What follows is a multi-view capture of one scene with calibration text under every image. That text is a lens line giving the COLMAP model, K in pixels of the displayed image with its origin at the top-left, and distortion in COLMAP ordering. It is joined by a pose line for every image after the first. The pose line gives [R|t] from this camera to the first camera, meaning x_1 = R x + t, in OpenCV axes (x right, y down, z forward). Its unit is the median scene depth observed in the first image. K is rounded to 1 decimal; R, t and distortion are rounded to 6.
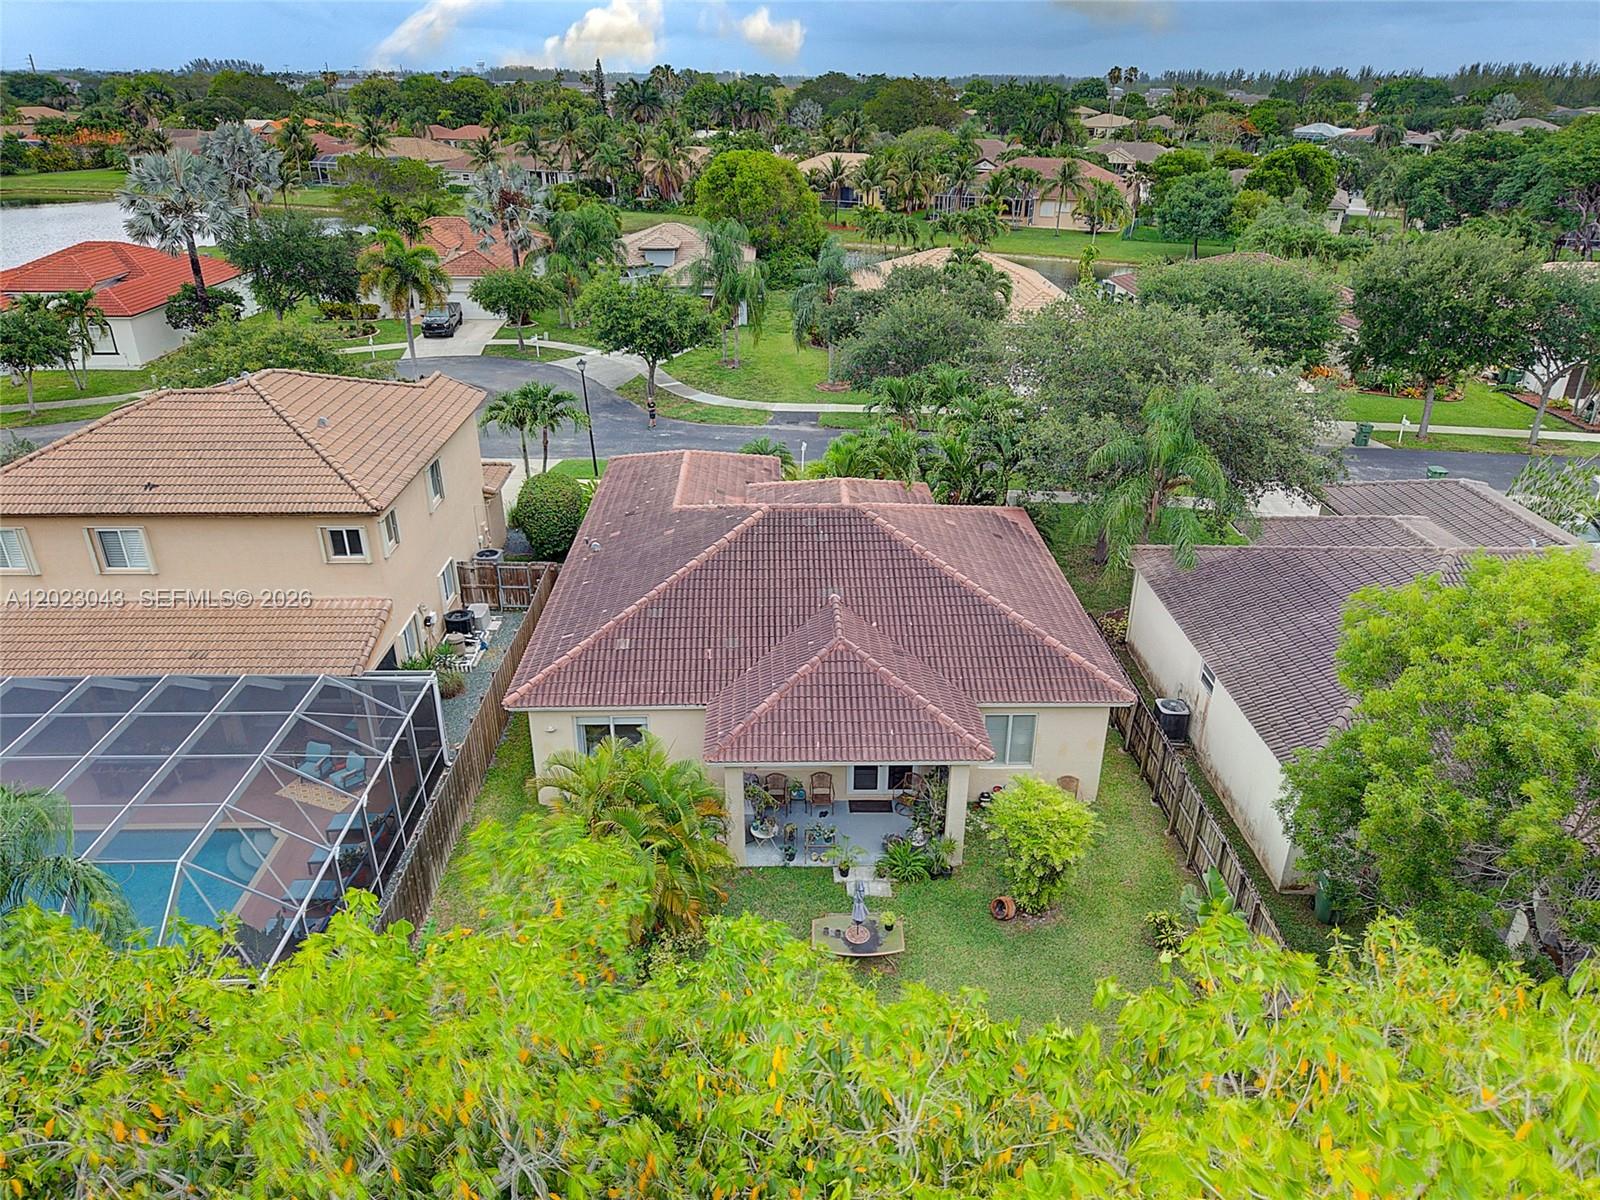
lens RADIAL K [[1073.9, 0, 800.0], [0, 1073.9, 600.0], [0, 0, 1]] dist [0.047221, -0.071201]
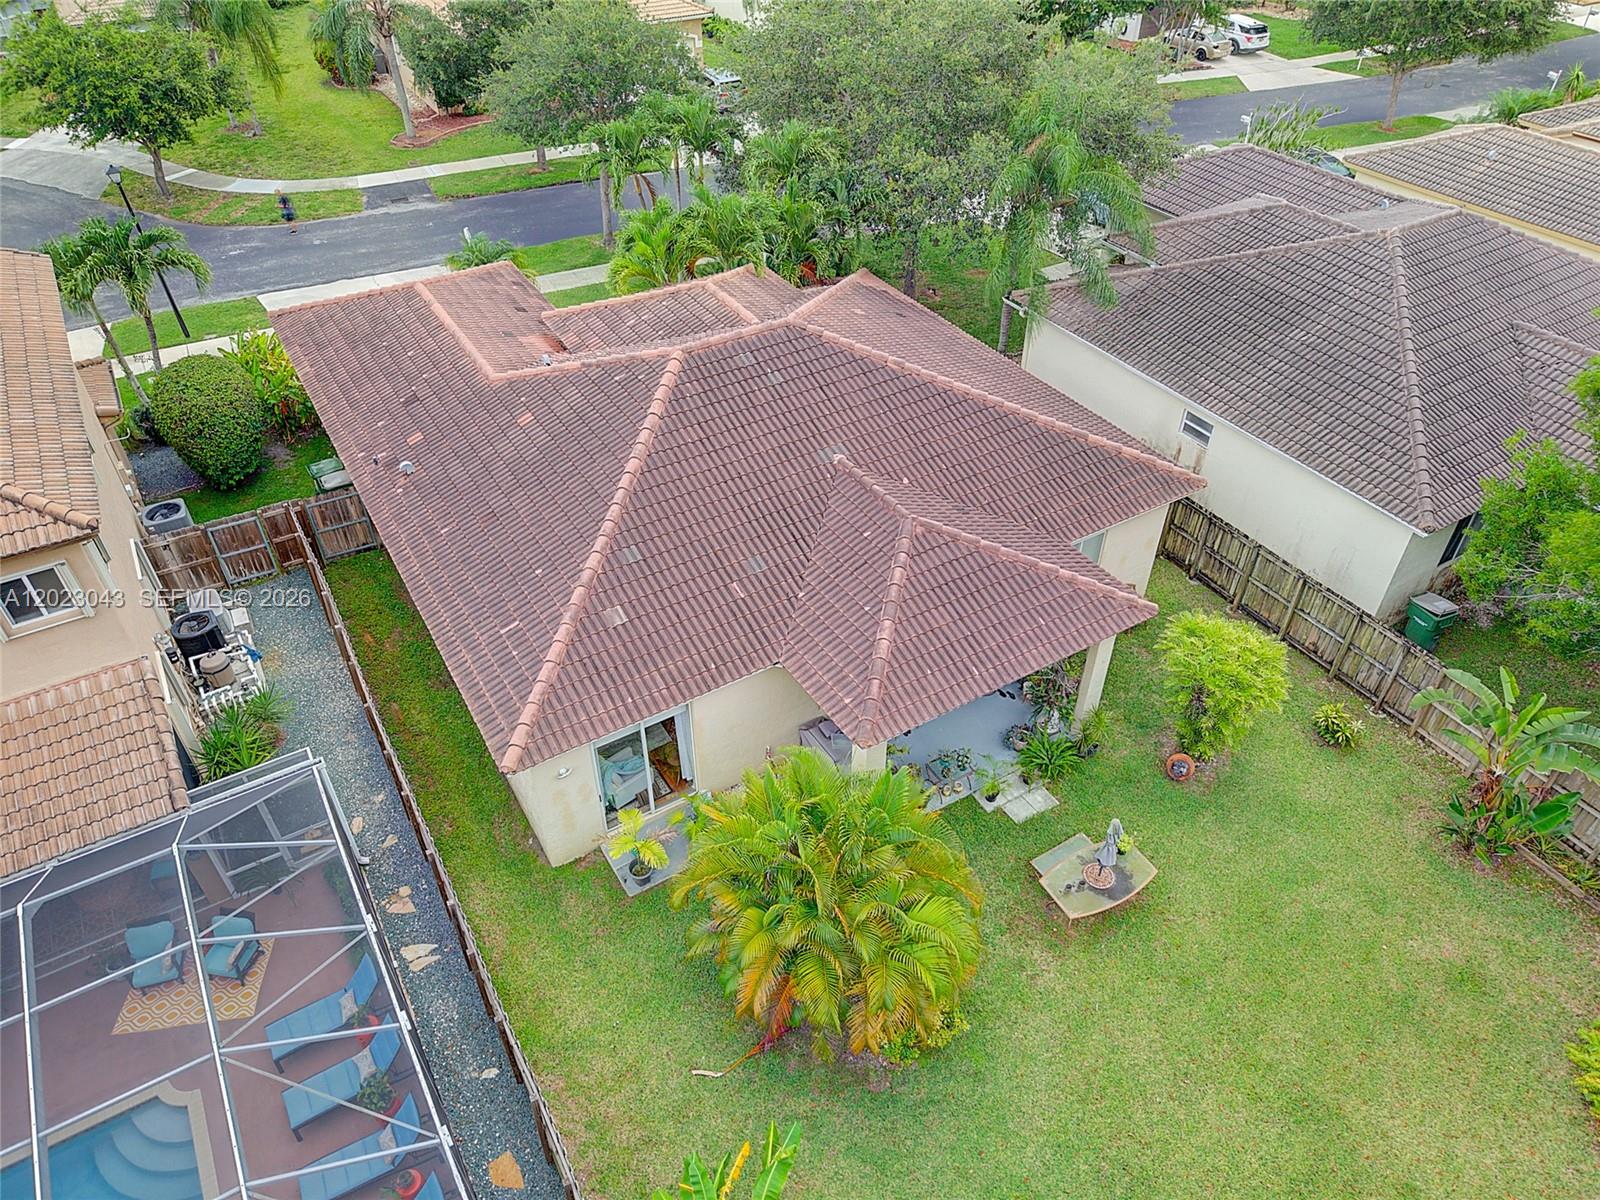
lens RADIAL K [[1083.7, 0, 800.0], [0, 1083.7, 600.0], [0, 0, 1]] dist [0.003583, -0.002852]
pose [[0.867445, -0.323992, 0.377583, -0.271829], [0.221662, 0.931095, 0.289704, -0.119427], [-0.445427, -0.167606, 0.879490, 0.305245]]
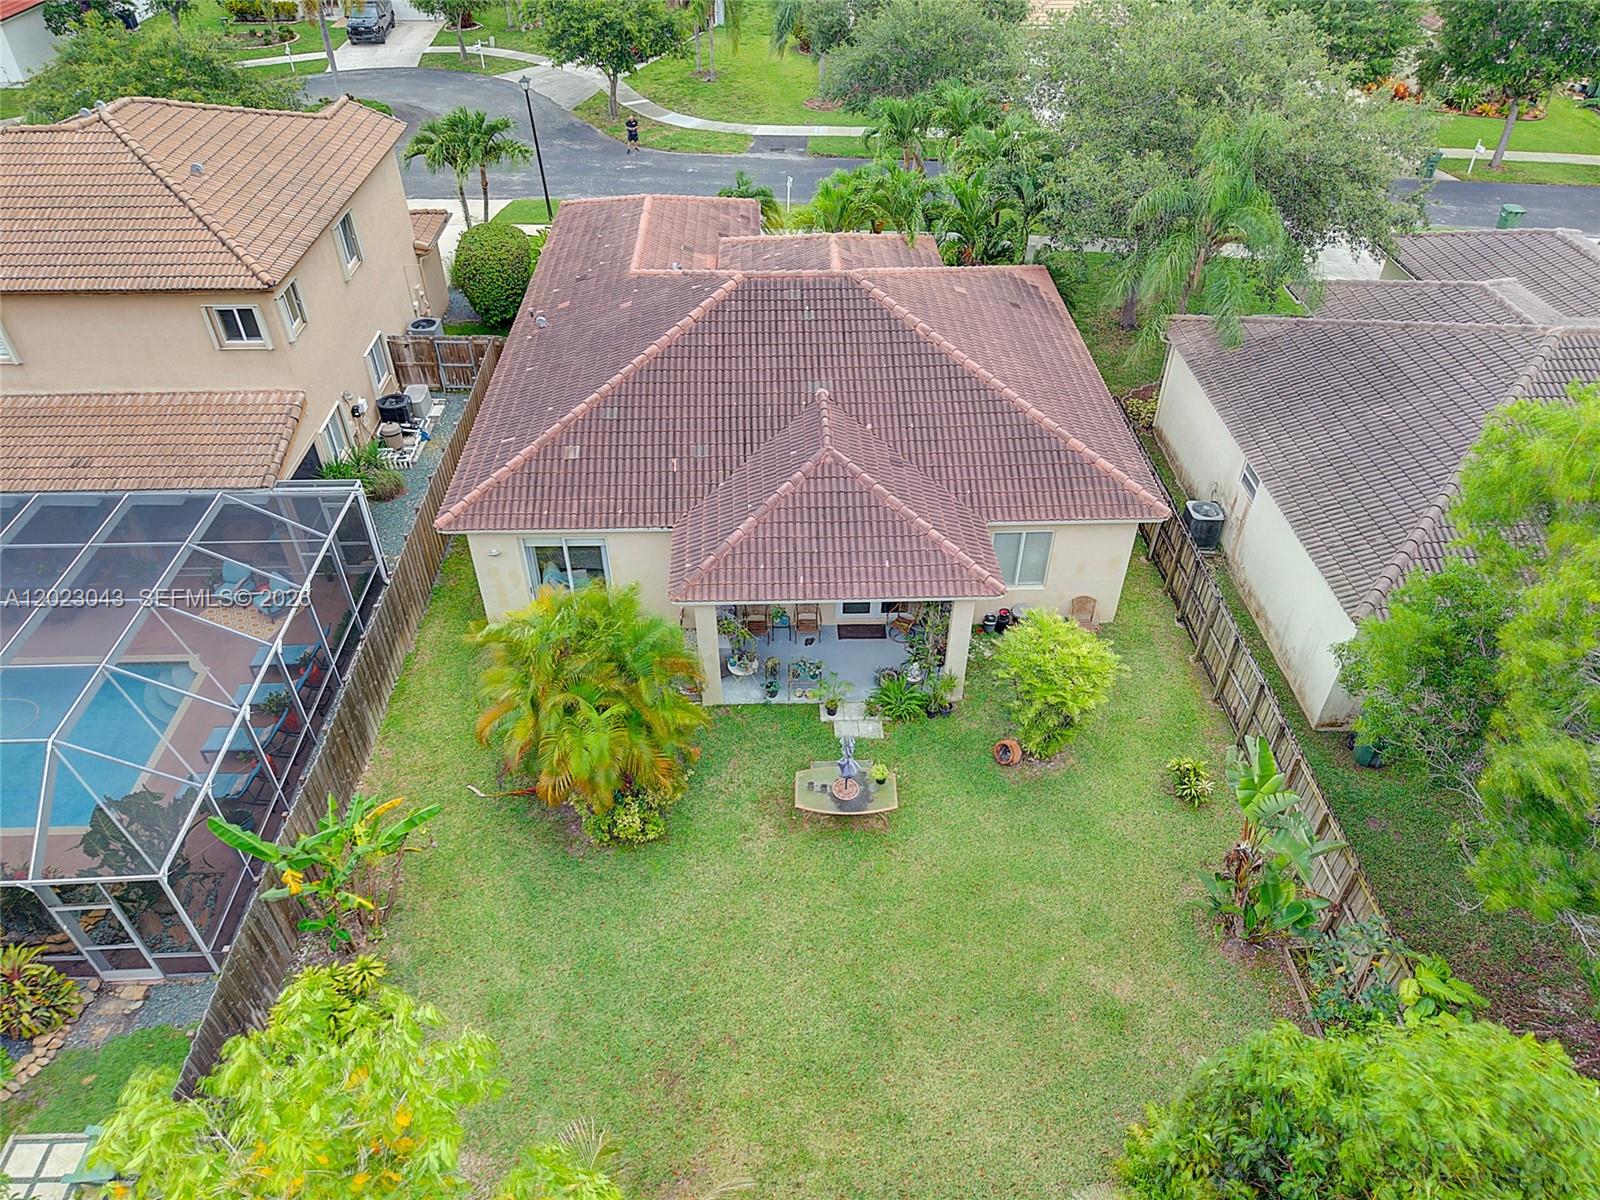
lens RADIAL K [[1070.6, 0, 800.0], [0, 1070.6, 600.0], [0, 0, 1]] dist [0.010314, -0.006500]
pose [[0.999964, -0.006954, 0.004952, 0.008642], [0.005537, 0.969843, 0.243666, -0.043992], [-0.006497, -0.243630, 0.969847, 0.129880]]
